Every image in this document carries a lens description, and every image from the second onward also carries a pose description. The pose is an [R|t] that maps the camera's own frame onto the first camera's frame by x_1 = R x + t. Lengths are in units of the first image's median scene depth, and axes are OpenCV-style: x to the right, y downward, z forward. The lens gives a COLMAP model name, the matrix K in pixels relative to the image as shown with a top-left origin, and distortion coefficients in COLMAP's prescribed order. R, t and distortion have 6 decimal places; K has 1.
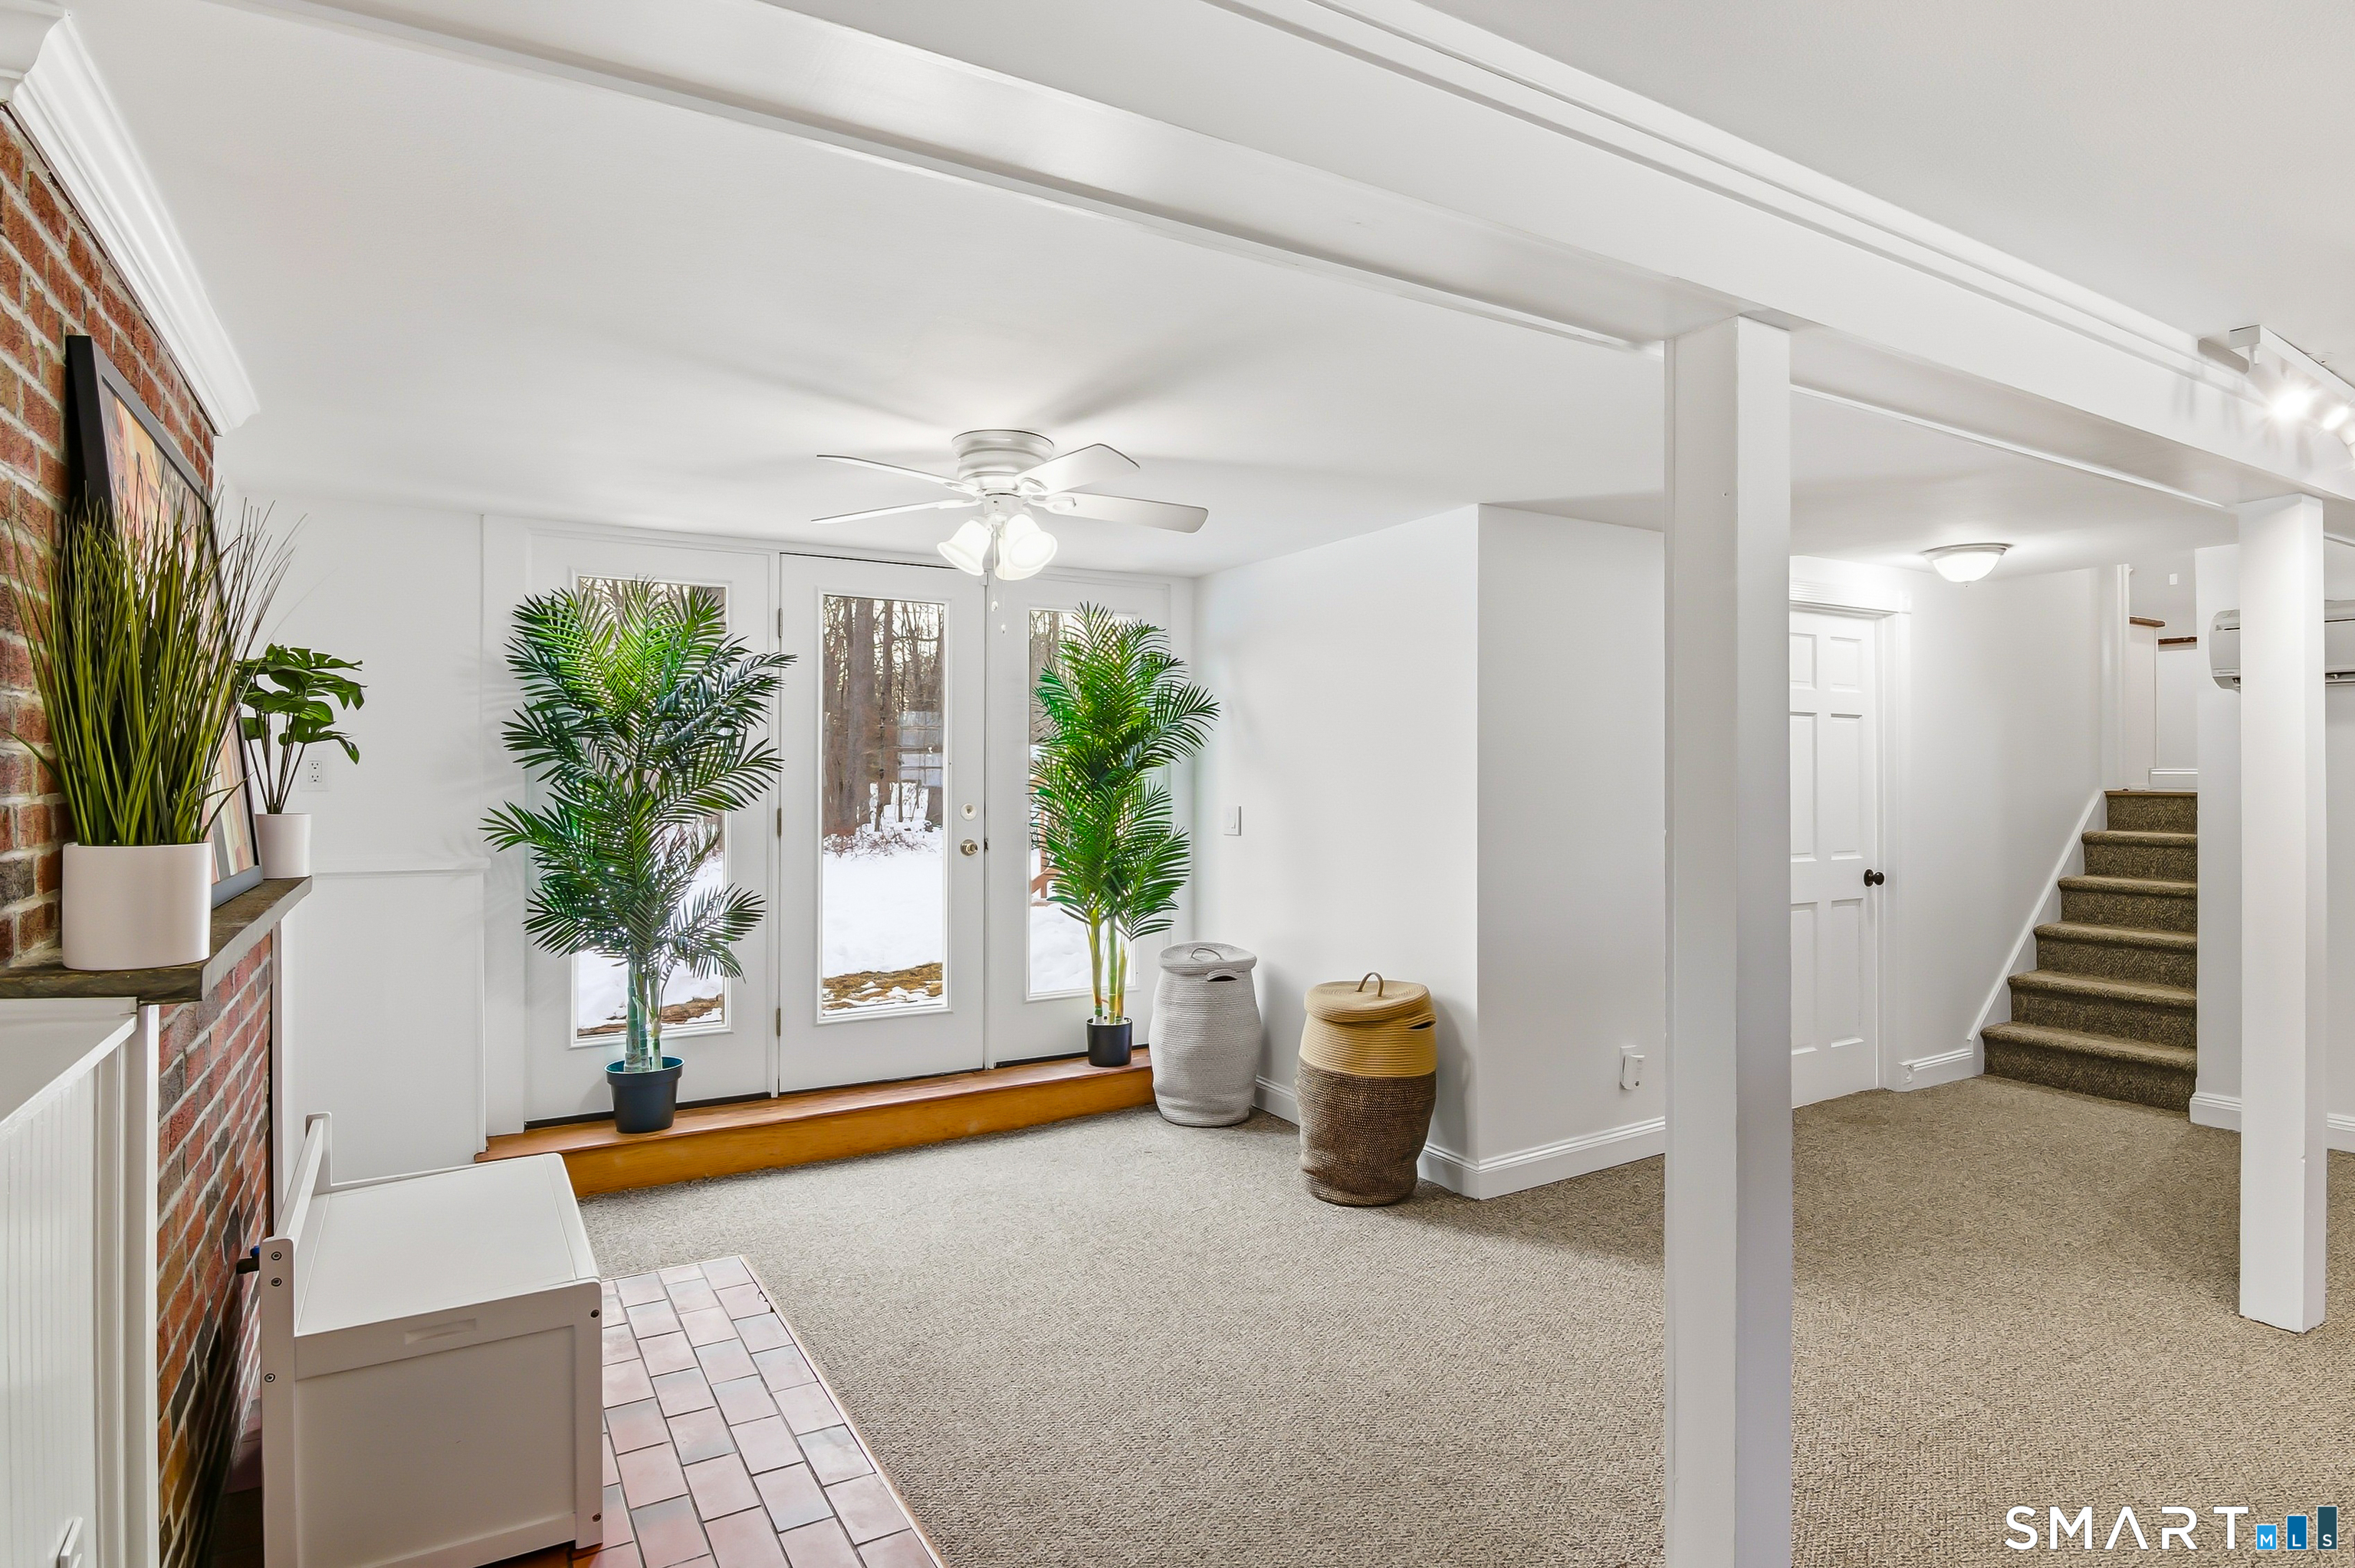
lens RADIAL K [[1235.9, 0, 1187.6], [0, 1235.9, 754.0], [0, 0, 1]] dist [0.001744, -0.013621]
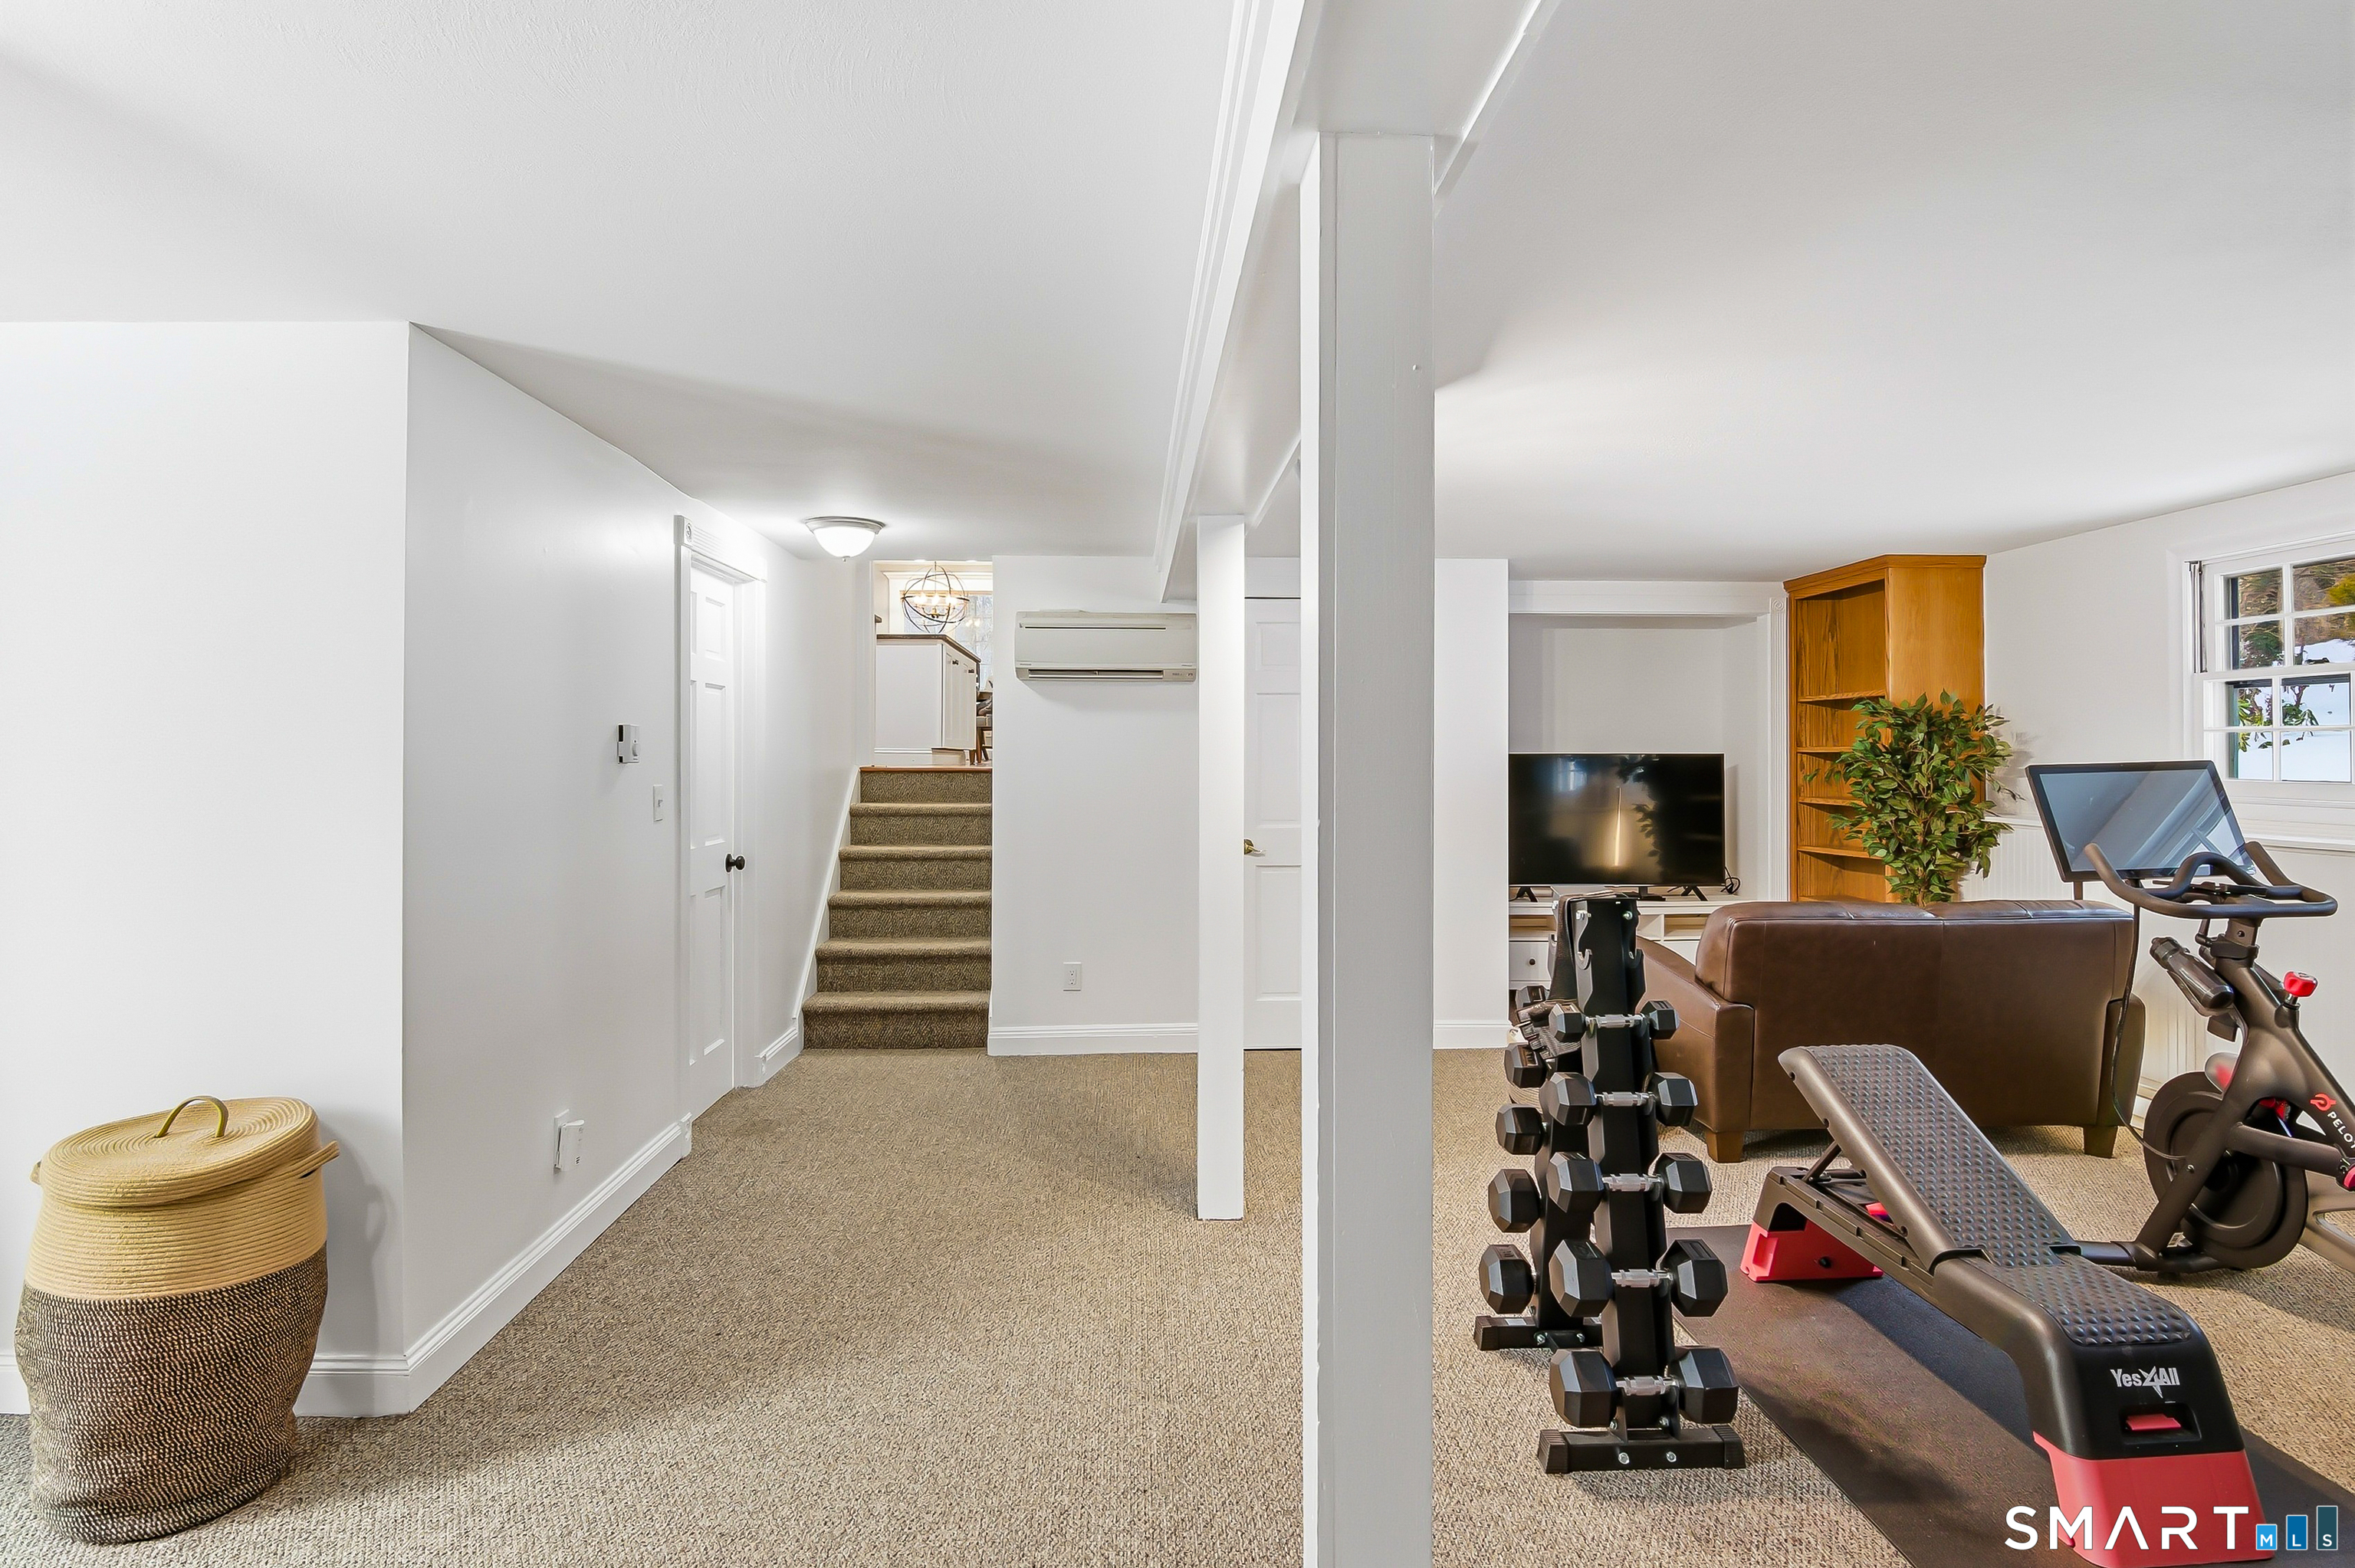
lens RADIAL K [[1235.9, 0, 1187.6], [0, 1235.9, 754.0], [0, 0, 1]] dist [0.001744, -0.013621]
pose [[0.473796, 0.002538, 0.880631, -0.121923], [-0.016831, 0.999839, 0.006174, 0.009048], [-0.880474, -0.017747, 0.473762, 0.320662]]
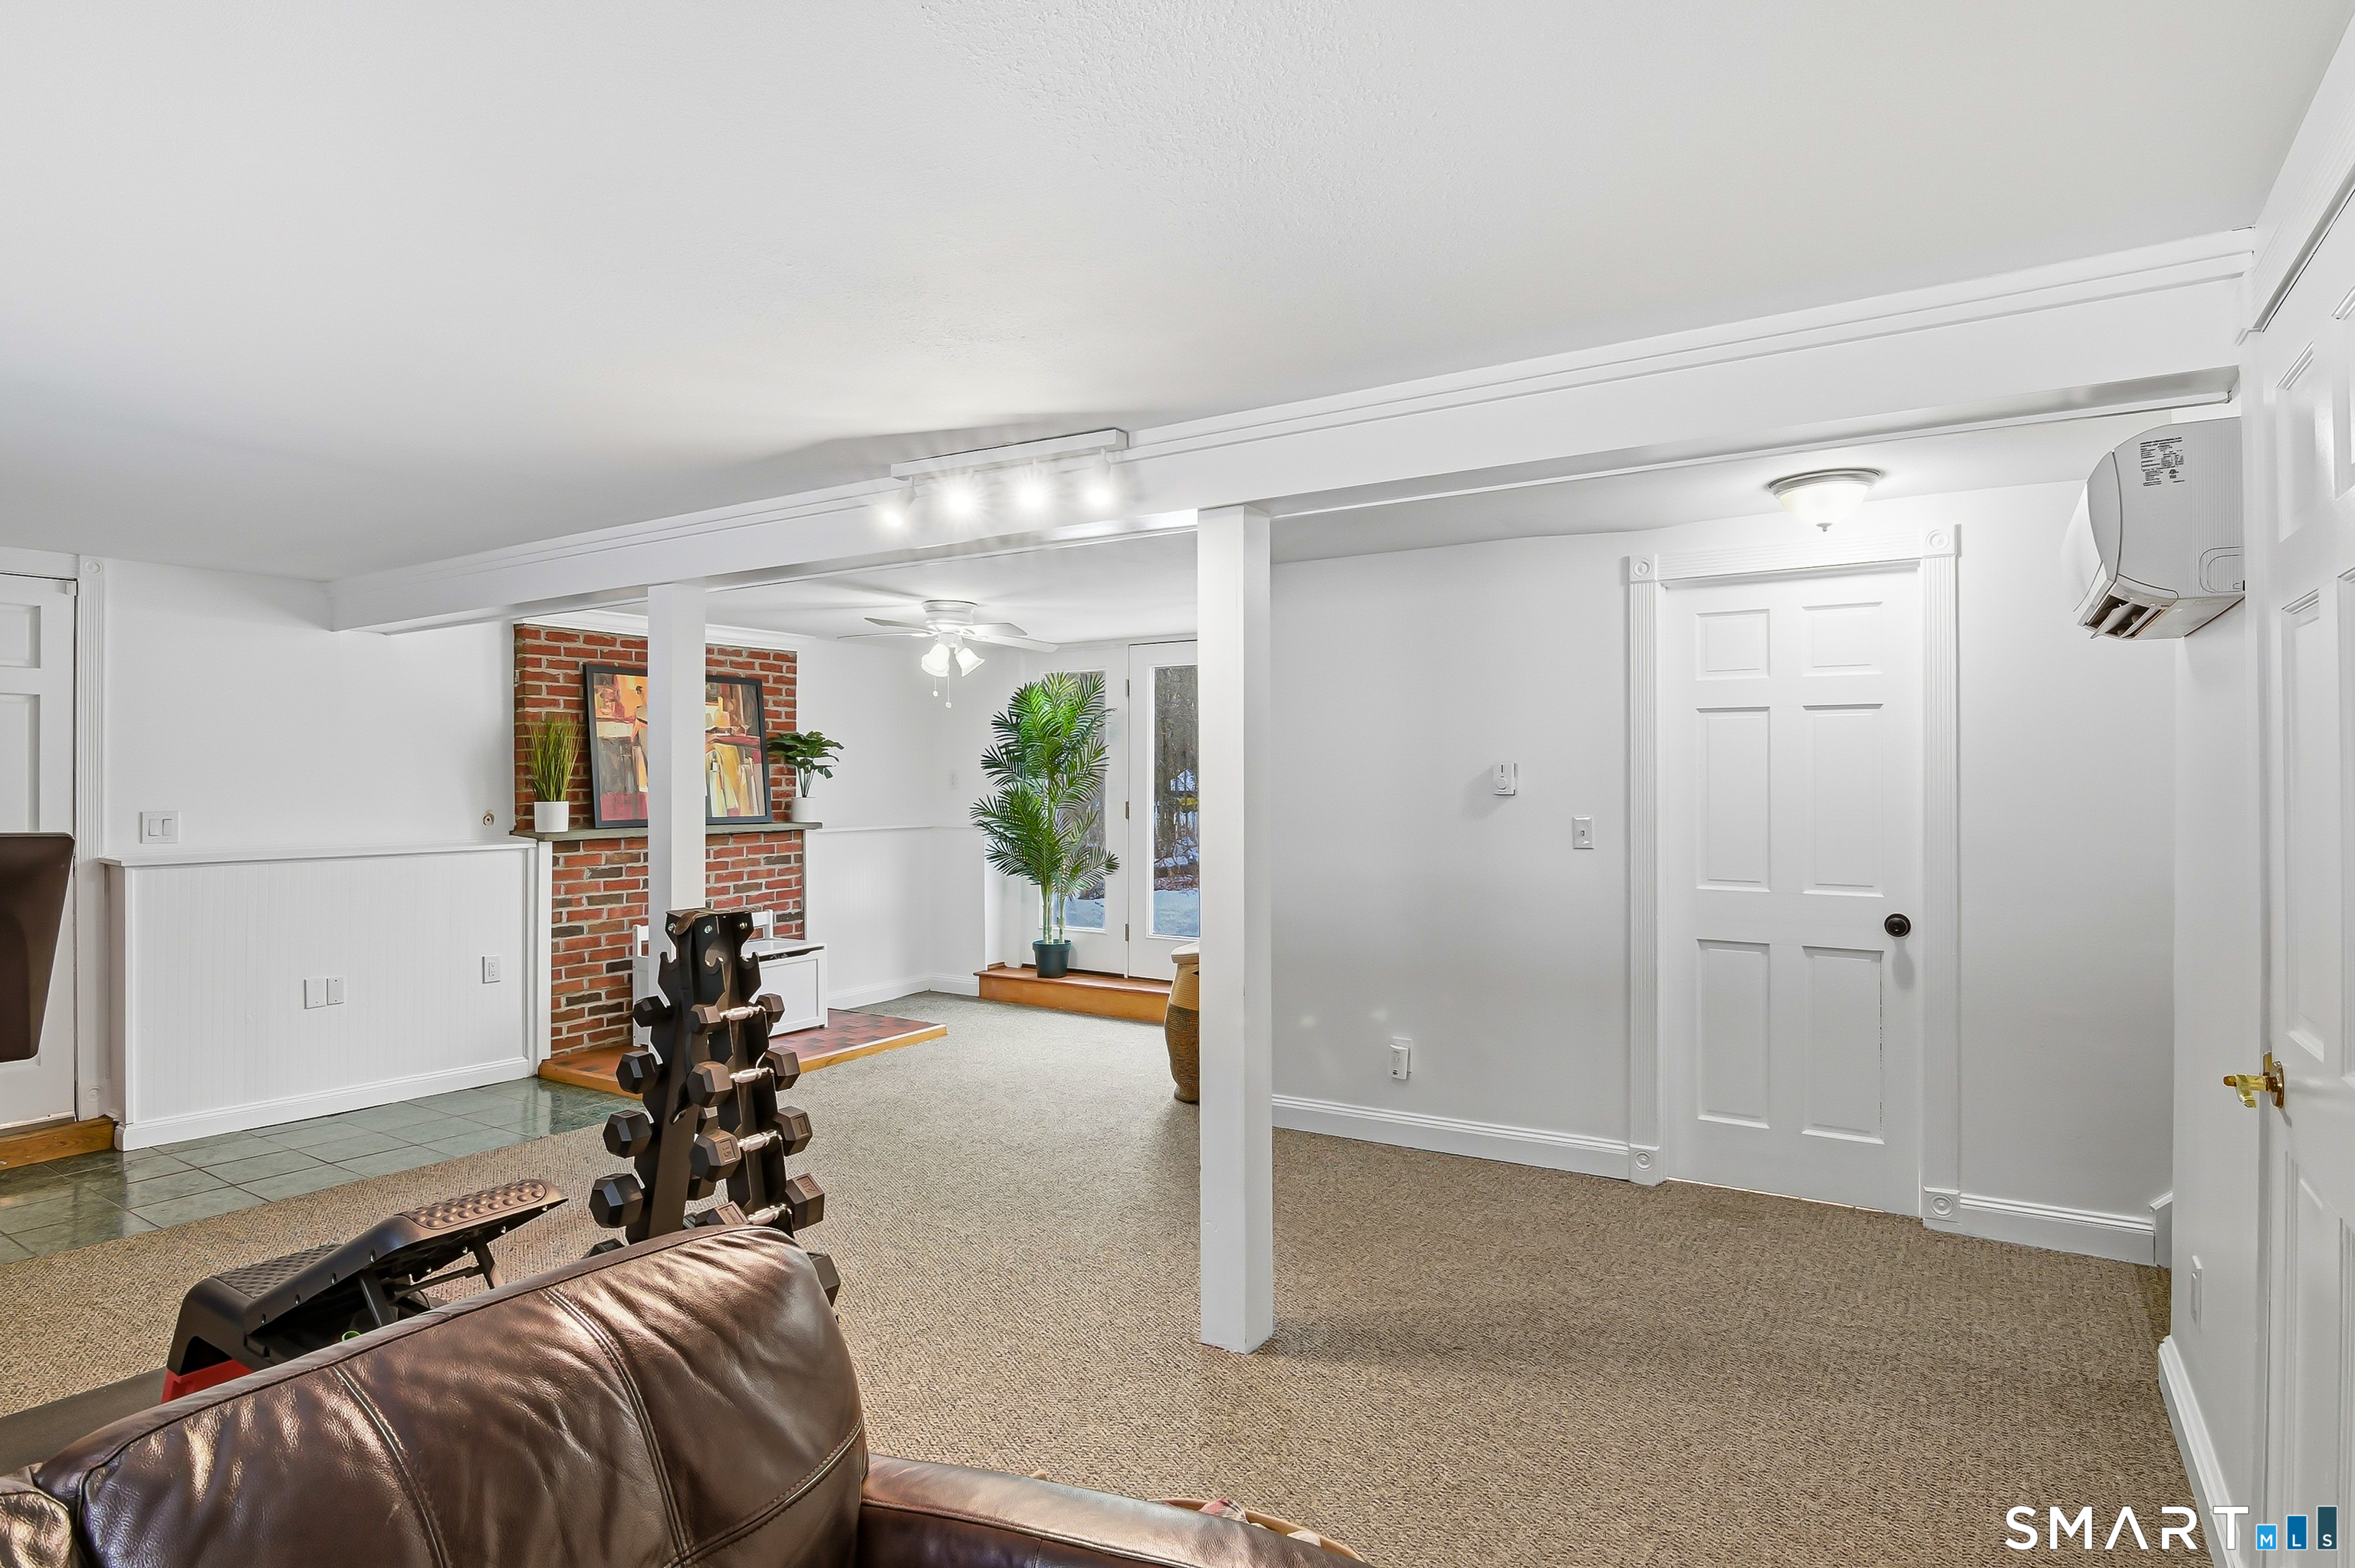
lens RADIAL K [[1235.9, 0, 1187.6], [0, 1235.9, 754.0], [0, 0, 1]] dist [0.001744, -0.013621]
pose [[0.447660, -0.017164, -0.894039, 1.247241], [0.017167, 0.999796, -0.010599, -0.000726], [0.894039, -0.010603, 0.447863, 0.363539]]
